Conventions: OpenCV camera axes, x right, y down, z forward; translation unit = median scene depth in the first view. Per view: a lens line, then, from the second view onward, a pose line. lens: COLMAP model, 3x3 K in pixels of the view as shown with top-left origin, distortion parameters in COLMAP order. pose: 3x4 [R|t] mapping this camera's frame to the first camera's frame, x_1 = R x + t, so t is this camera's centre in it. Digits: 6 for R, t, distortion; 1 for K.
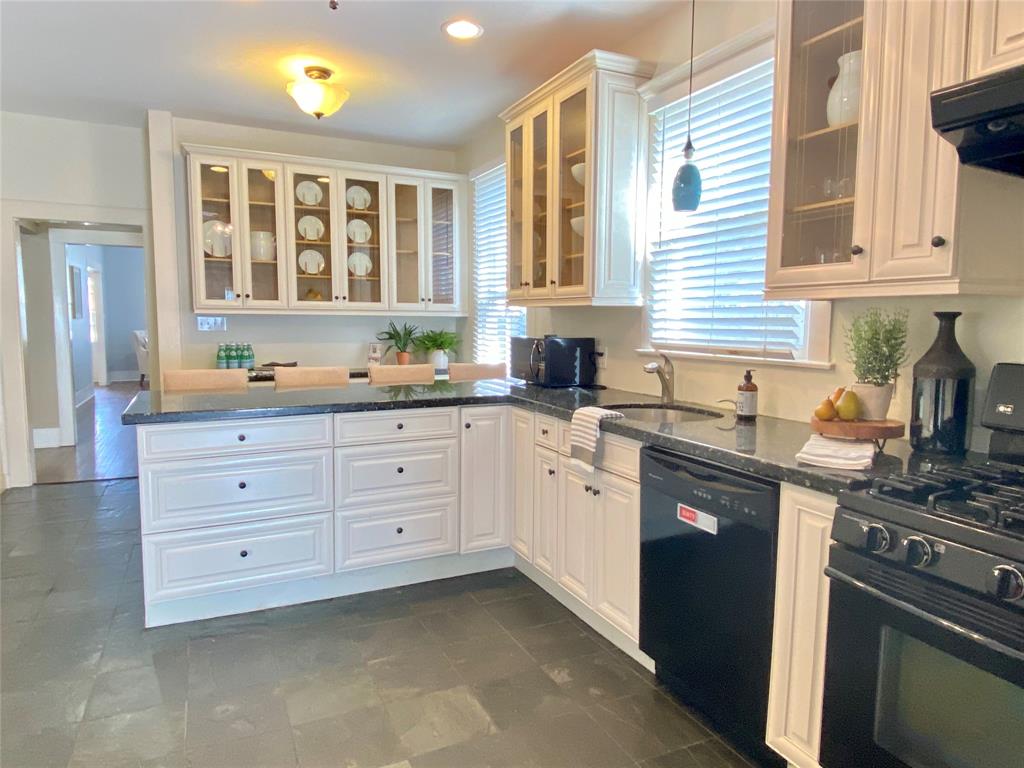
lens RADIAL K [[652.5, 0, 513.6], [0, 652.5, 378.6], [0, 0, 1]] dist [0.037392, -0.009069]
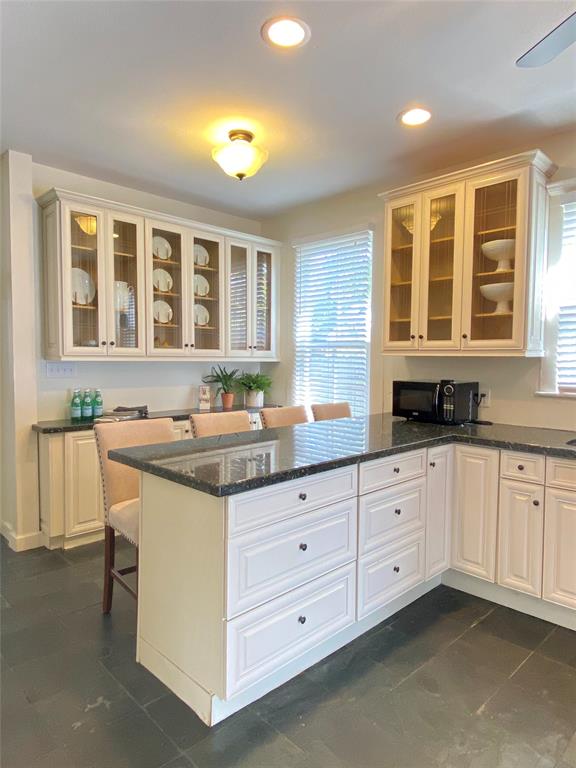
lens RADIAL K [[489.4, 0, 287.3], [0, 489.4, 383.7], [0, 0, 1]] dist [0.037392, -0.009069]
pose [[0.947655, -0.016057, 0.318893, -0.384843], [0.027760, 0.999096, -0.032188, -0.030429], [-0.318088, 0.039356, 0.947244, 0.187817]]
